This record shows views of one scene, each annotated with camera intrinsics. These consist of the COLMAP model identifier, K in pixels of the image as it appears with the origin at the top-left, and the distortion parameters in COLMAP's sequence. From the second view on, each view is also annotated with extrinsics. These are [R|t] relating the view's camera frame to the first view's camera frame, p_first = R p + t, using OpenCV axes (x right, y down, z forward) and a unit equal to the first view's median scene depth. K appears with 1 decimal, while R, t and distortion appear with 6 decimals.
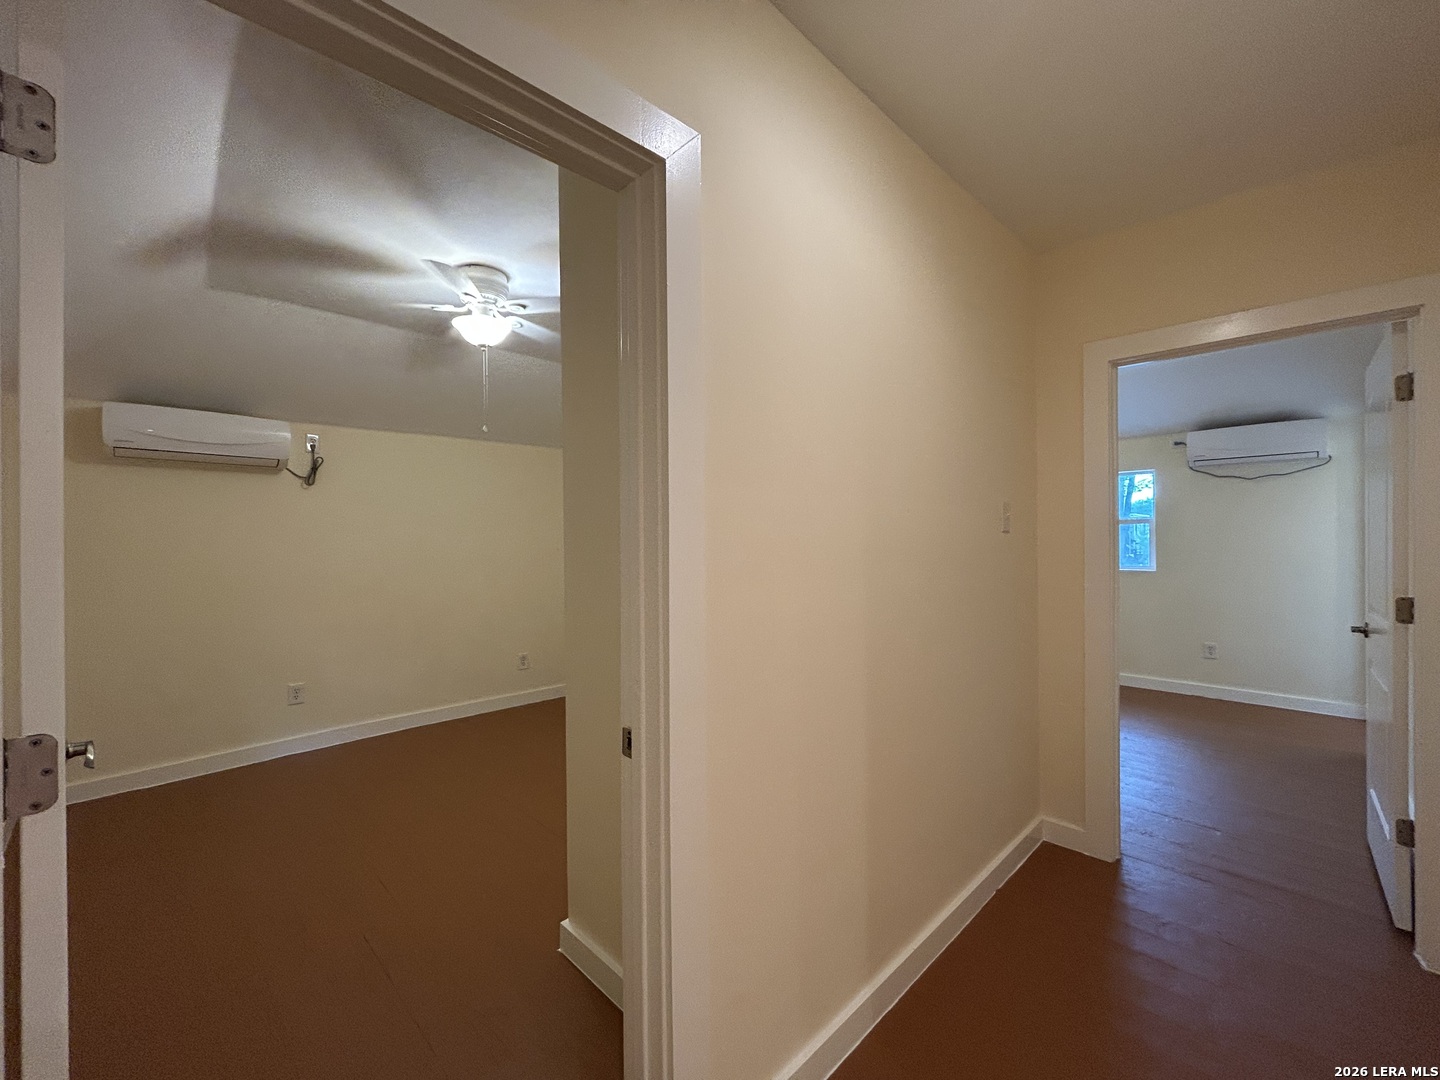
lens RADIAL K [[600.7, 0, 720.0], [0, 600.7, 540.0], [0, 0, 1]] dist [0.001045, 0.000342]
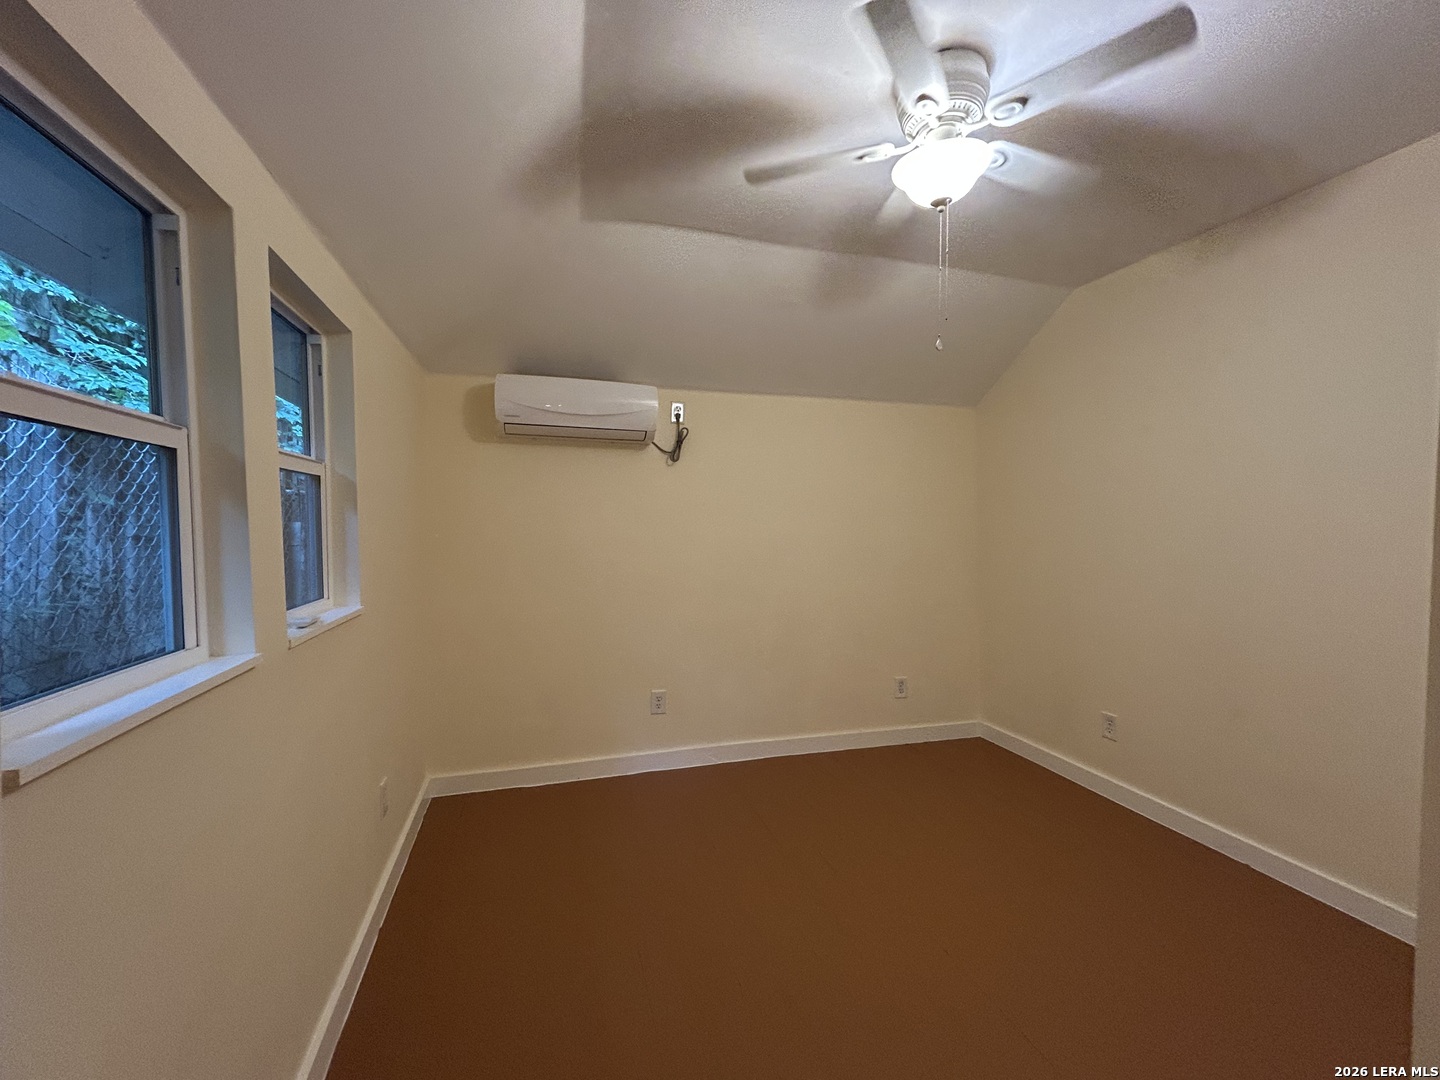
lens RADIAL K [[585.3, 0, 718.3], [0, 585.3, 544.8], [0, 0, 1]] dist [-0.000187, 0.000123]
pose [[0.881515, 0.031998, -0.471070, -0.233483], [-0.017573, 0.999233, 0.034988, -0.002347], [0.471829, -0.022565, 0.881402, 0.294425]]
